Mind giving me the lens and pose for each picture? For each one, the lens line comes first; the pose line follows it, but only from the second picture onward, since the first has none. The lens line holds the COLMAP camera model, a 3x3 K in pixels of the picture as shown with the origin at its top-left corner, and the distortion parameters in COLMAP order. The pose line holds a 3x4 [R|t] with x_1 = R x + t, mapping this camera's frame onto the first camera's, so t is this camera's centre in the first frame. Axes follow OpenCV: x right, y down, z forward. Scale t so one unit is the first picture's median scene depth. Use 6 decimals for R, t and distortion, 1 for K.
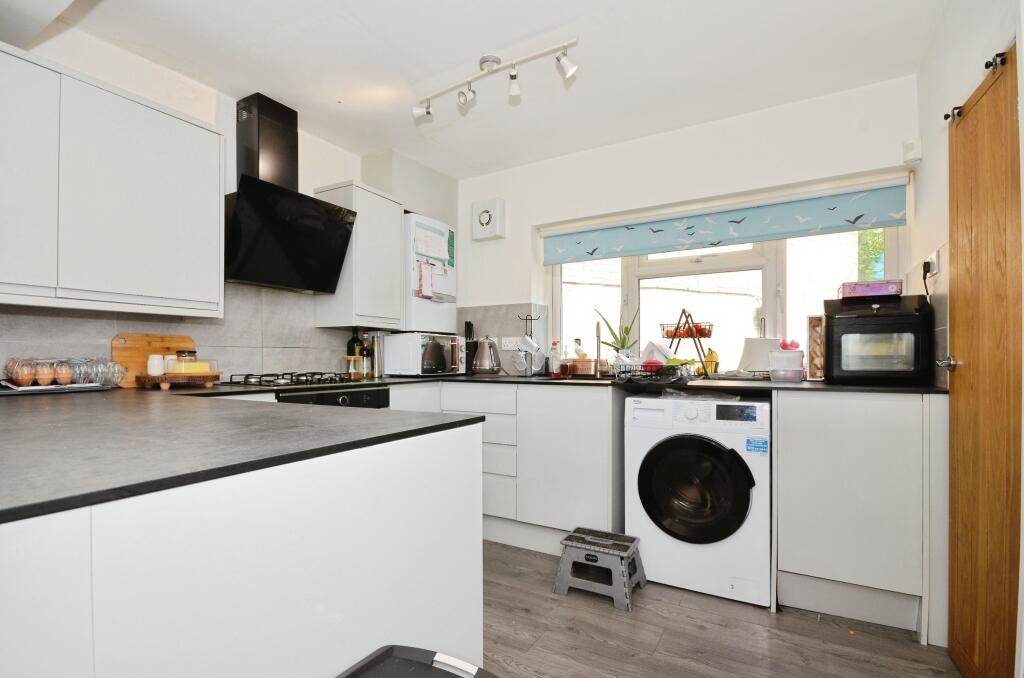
lens RADIAL K [[480.2, 0, 512.7], [0, 480.2, 361.4], [0, 0, 1]] dist [-0.000895, -0.000036]
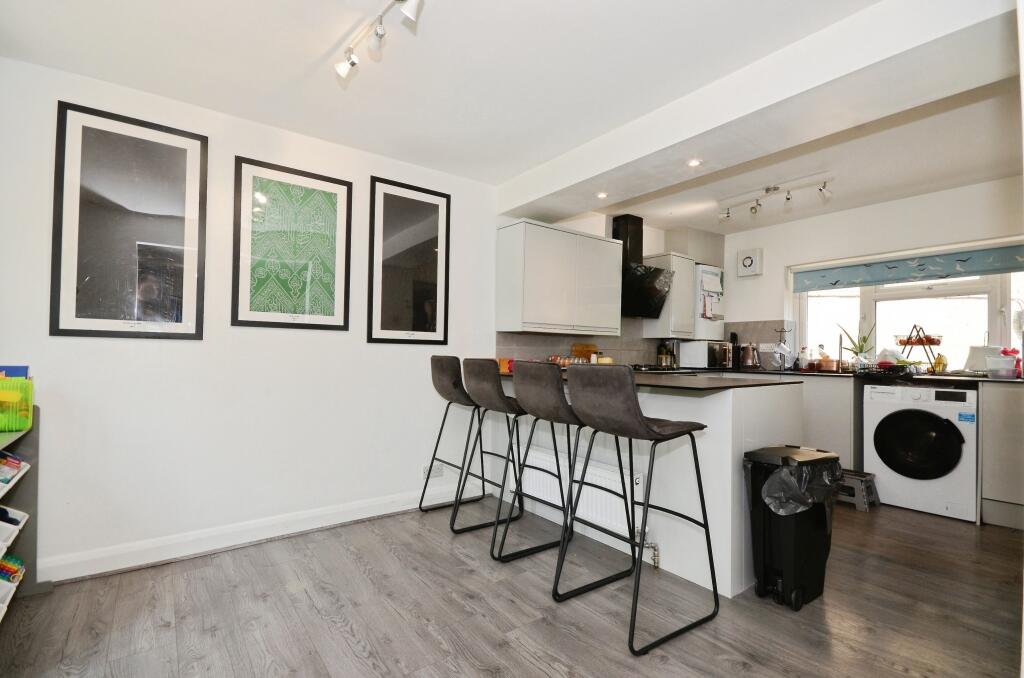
lens RADIAL K [[471.6, 0, 512.8], [0, 471.6, 349.0], [0, 0, 1]] dist [-0.000323, -0.000550]
pose [[0.921403, 0.008626, -0.388514, -0.175665], [-0.015350, 0.999781, -0.014206, -0.001643], [0.388306, 0.019053, 0.921333, -0.673849]]
